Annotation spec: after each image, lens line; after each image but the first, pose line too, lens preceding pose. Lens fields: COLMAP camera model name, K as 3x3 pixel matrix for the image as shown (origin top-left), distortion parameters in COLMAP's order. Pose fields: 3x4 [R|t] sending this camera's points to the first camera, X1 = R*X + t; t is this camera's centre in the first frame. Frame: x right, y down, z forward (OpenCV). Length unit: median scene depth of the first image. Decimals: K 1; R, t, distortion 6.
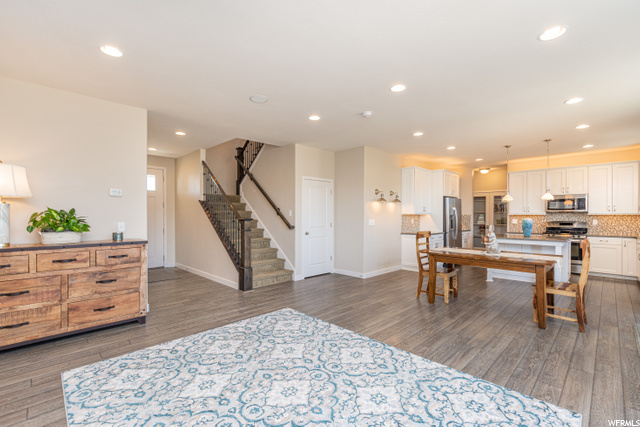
lens RADIAL K [[292.9, 0, 310.0], [0, 292.9, 215.7], [0, 0, 1]] dist [-0.000764, -0.000775]
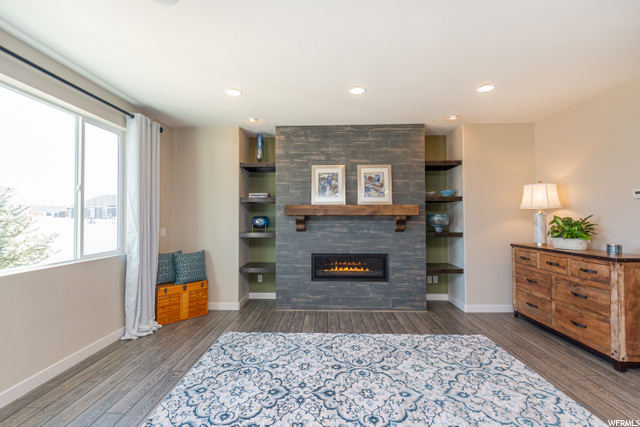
lens RADIAL K [[292.9, 0, 321.2], [0, 292.9, 213.0], [0, 0, 1]] dist [-0.000764, -0.000775]
pose [[-0.706195, -0.014225, -0.707874, 0.530098], [-0.003473, 0.999856, -0.016628, -0.015007], [0.708009, -0.009284, -0.706143, 1.088869]]
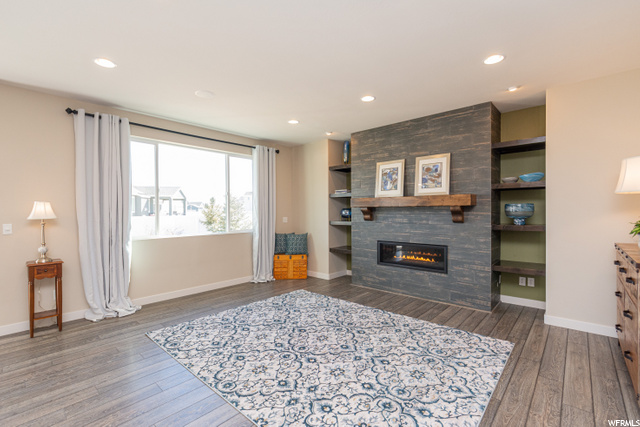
lens RADIAL K [[292.9, 0, 321.2], [0, 292.9, 215.9], [0, 0, 1]] dist [-0.000764, -0.000775]
pose [[-0.996609, 0.005545, -0.082093, 0.038519], [0.003803, 0.999765, 0.021360, -0.013843], [0.082192, 0.020975, -0.996396, 1.599991]]
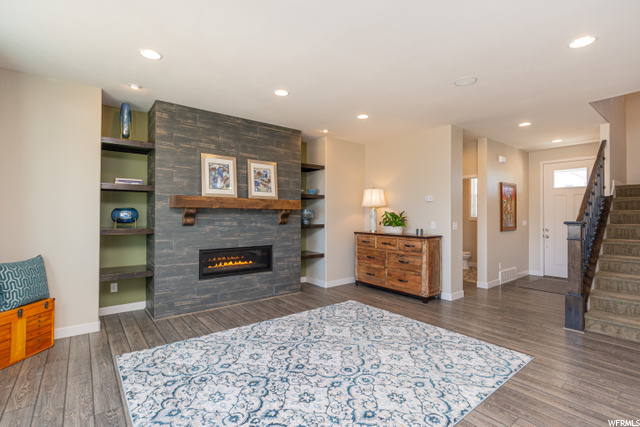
lens RADIAL K [[299.1, 0, 323.2], [0, 299.1, 210.7], [0, 0, 1]] dist [0.005343, -0.004485]
pose [[-0.082478, -0.015903, -0.996466, 0.811120], [-0.009806, 0.999837, -0.015145, -0.001114], [0.996545, 0.008522, -0.082621, 0.734104]]
